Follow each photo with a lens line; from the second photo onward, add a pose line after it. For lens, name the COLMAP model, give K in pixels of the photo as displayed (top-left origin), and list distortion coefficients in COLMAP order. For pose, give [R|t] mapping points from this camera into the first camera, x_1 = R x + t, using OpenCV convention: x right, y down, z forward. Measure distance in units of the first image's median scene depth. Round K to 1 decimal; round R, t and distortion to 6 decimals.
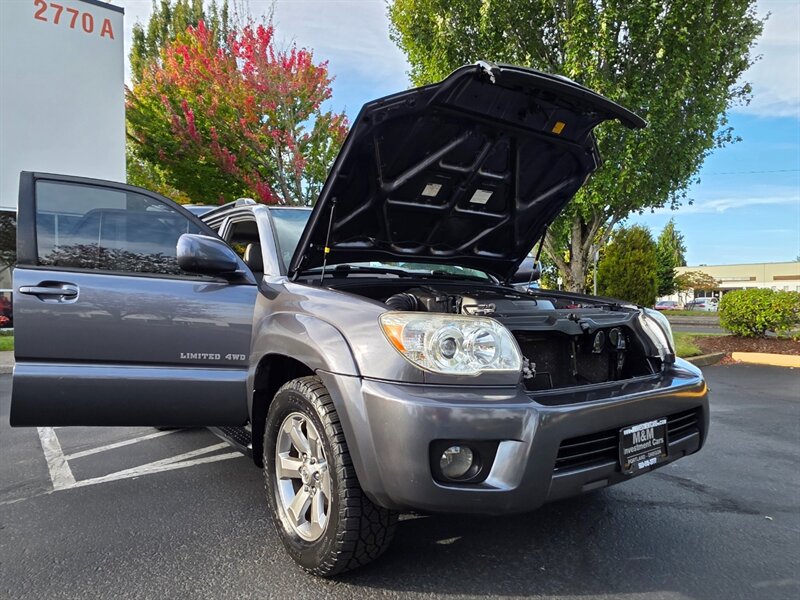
lens RADIAL K [[520.2, 0, 398.1], [0, 520.2, 314.6], [0, 0, 1]] dist [0.004479, -0.002084]
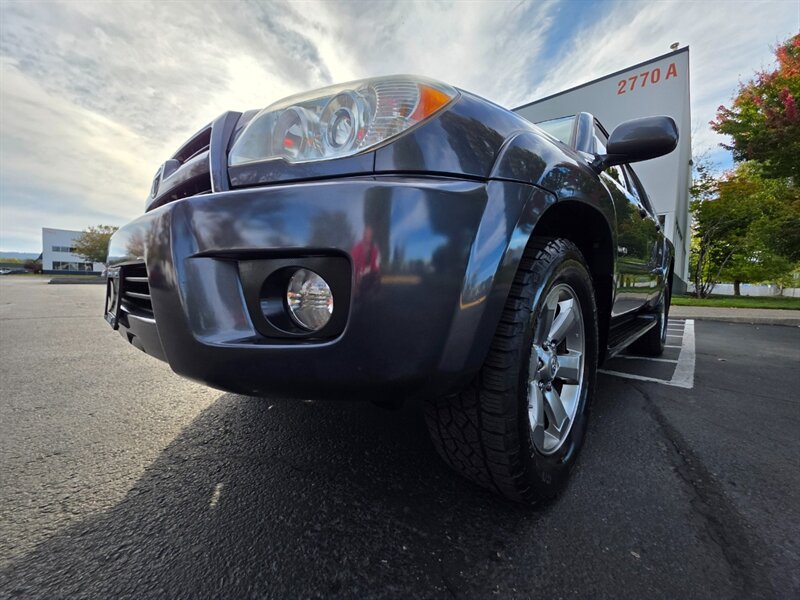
lens RADIAL K [[319.1, 0, 400.0], [0, 319.1, 300.0], [0, 0, 1]] dist [0.001920, -0.000487]
pose [[0.166104, 0.055342, -0.984554, 0.946787], [-0.055525, 0.997365, 0.046695, 0.195281], [0.984544, 0.046911, 0.168739, 1.254121]]
